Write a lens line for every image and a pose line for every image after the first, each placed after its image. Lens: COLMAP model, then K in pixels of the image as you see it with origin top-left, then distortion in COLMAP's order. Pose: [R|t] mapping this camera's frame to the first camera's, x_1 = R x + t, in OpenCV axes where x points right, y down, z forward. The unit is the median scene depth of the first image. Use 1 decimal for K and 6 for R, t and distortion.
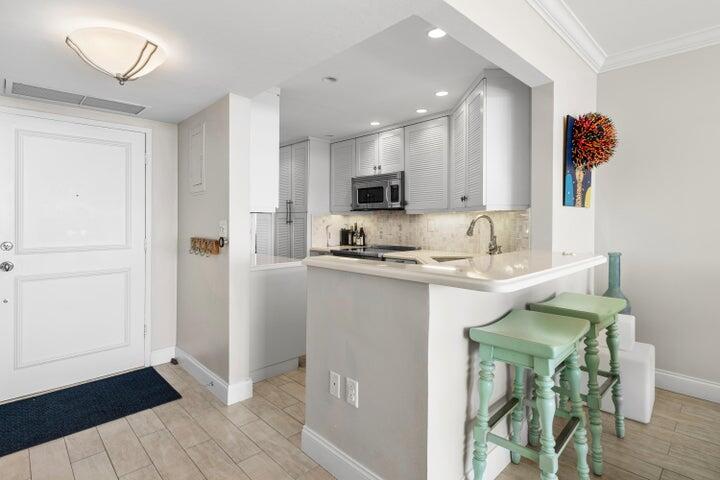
lens RADIAL K [[354.3, 0, 356.6], [0, 354.3, 224.2], [0, 0, 1]] dist [0.001188, -0.000808]
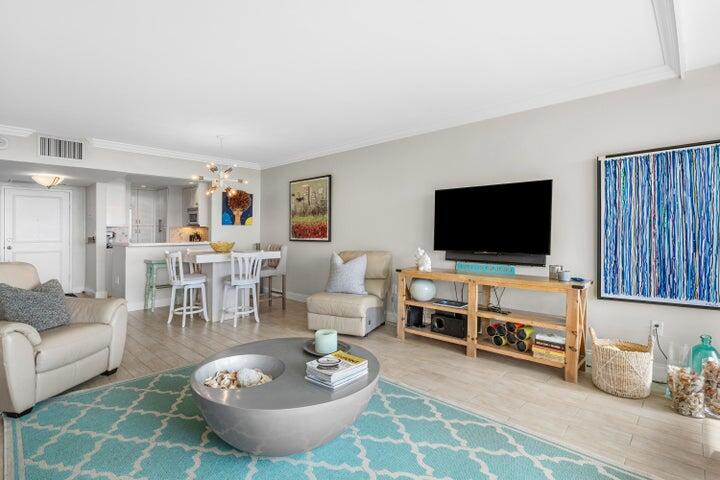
lens RADIAL K [[354.3, 0, 362.1], [0, 354.3, 235.6], [0, 0, 1]] dist [0.001188, -0.000808]
pose [[0.999122, 0.008810, 0.040962, 0.814851], [-0.009032, 0.999946, 0.005230, -0.002153], [-0.040914, -0.005595, 0.999147, -0.928968]]
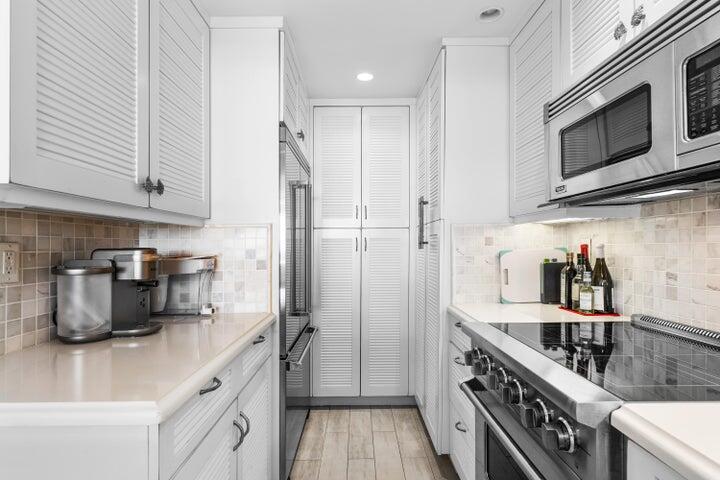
lens RADIAL K [[354.3, 0, 363.4], [0, 354.3, 247.5], [0, 0, 1]] dist [0.001188, -0.000808]
pose [[0.720887, -0.002511, -0.693048, 0.086370], [0.001047, 0.999996, -0.002534, 0.000116], [0.693052, 0.001101, 0.720887, 0.613612]]
